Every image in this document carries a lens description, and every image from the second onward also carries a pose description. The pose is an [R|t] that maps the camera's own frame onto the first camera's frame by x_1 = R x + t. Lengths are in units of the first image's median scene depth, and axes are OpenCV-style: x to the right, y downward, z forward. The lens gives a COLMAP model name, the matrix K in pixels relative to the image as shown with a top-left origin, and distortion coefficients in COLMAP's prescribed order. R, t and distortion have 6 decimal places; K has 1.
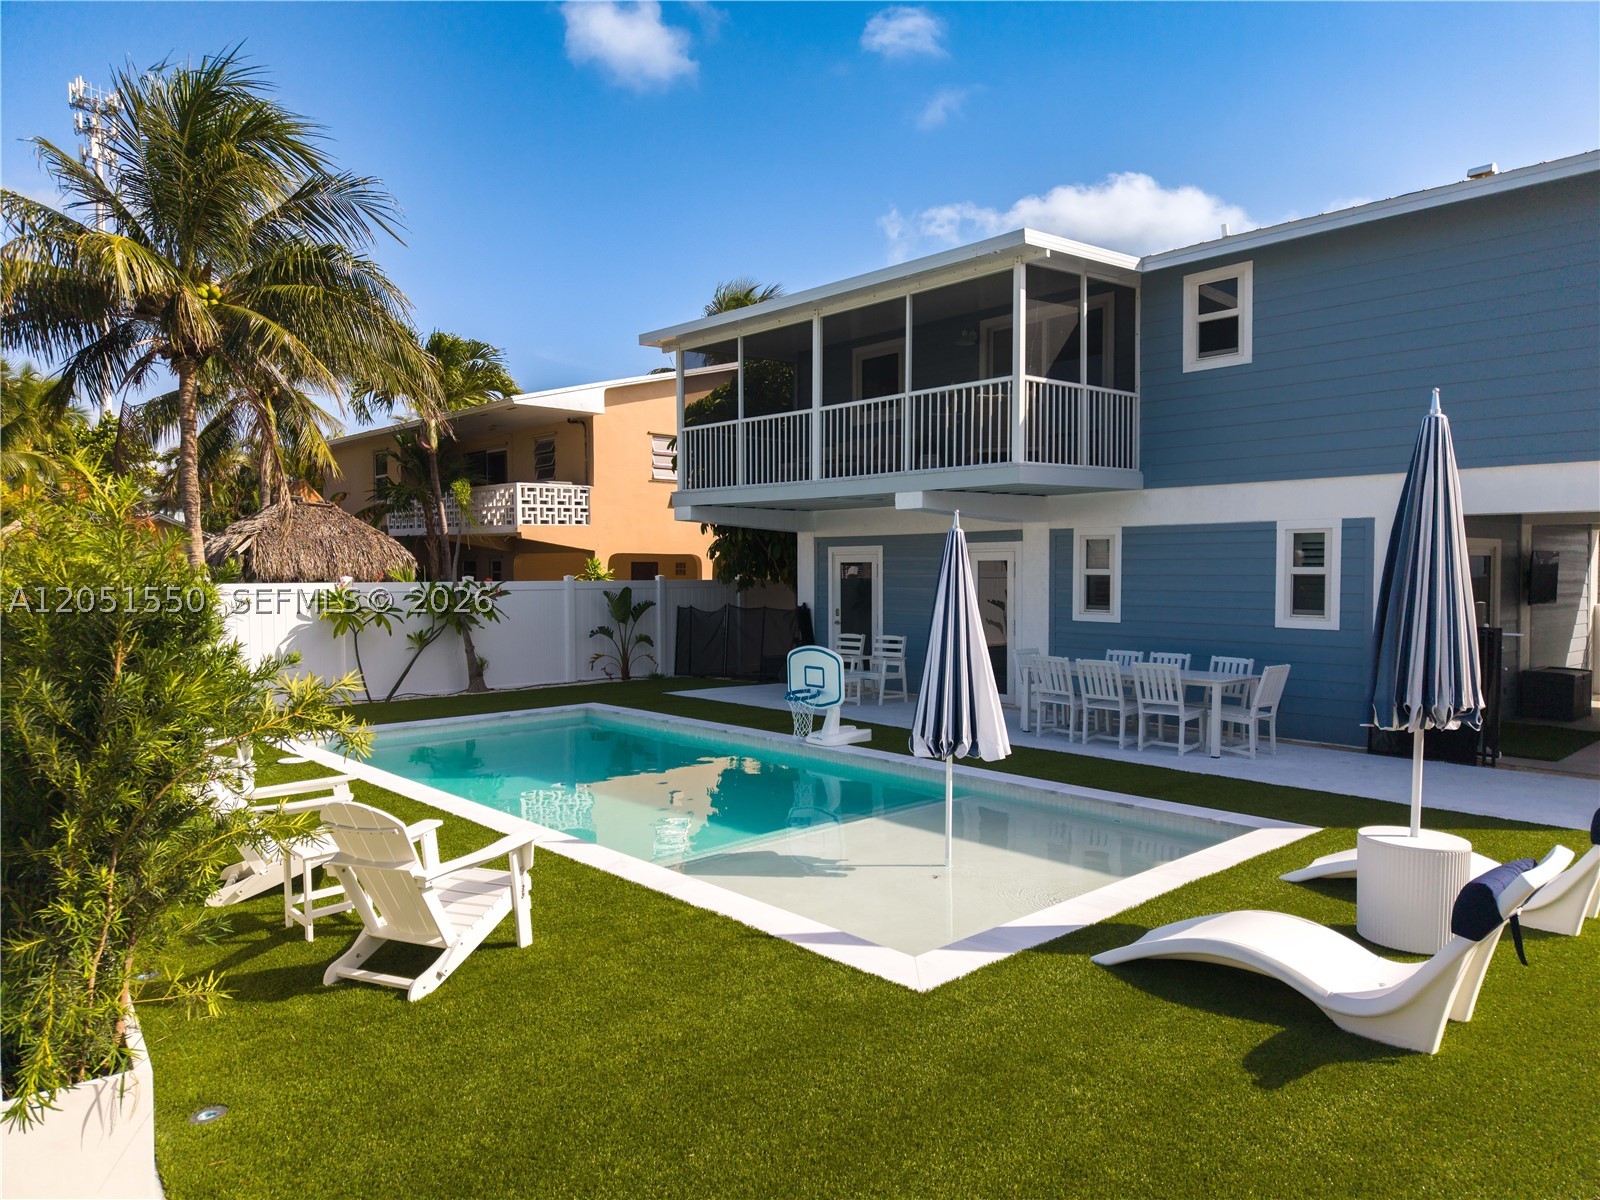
lens RADIAL K [[1065.8, 0, 768.5], [0, 1065.8, 610.5], [0, 0, 1]] dist [0.023888, 0.000342]
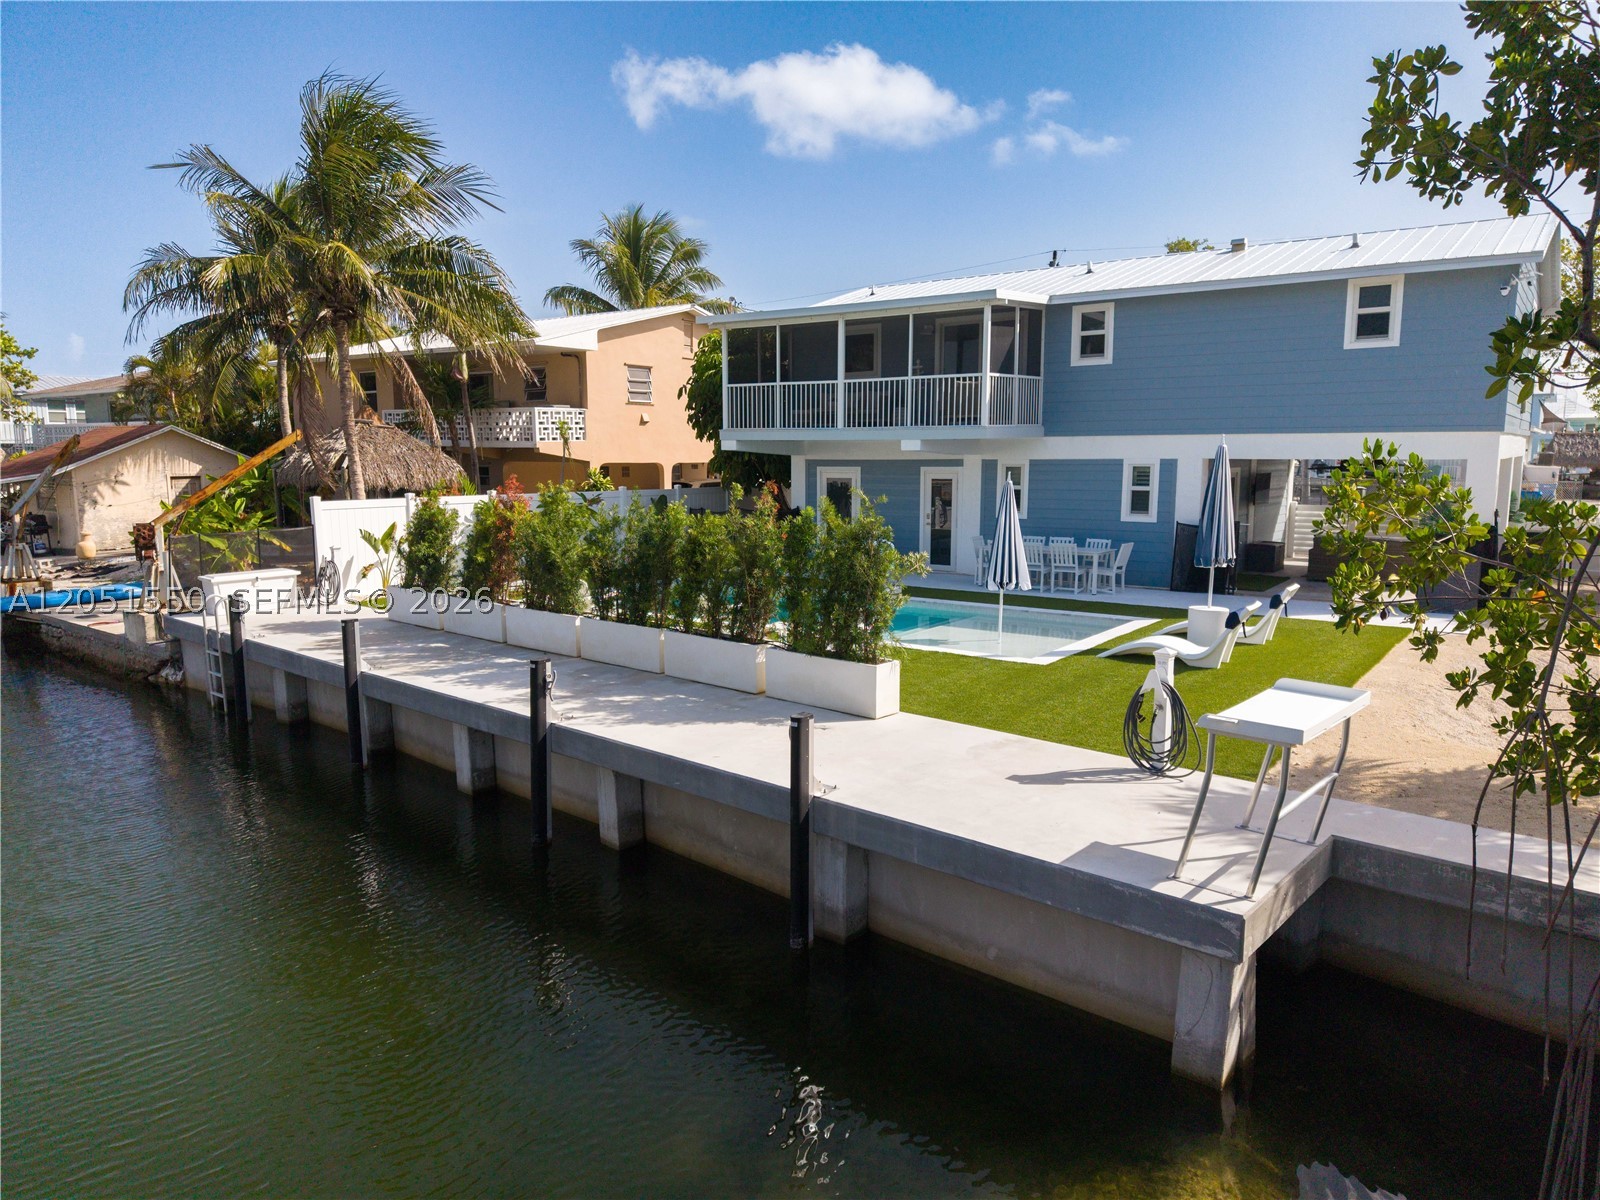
lens RADIAL K [[1064.1, 0, 771.7], [0, 1064.1, 599.1], [0, 0, 1]] dist [0.070265, -0.000597]
pose [[0.980825, -0.025488, 0.193215, -0.393020], [0.006835, 0.995300, 0.096598, -0.028884], [-0.194769, -0.093425, 0.976390, -0.556453]]
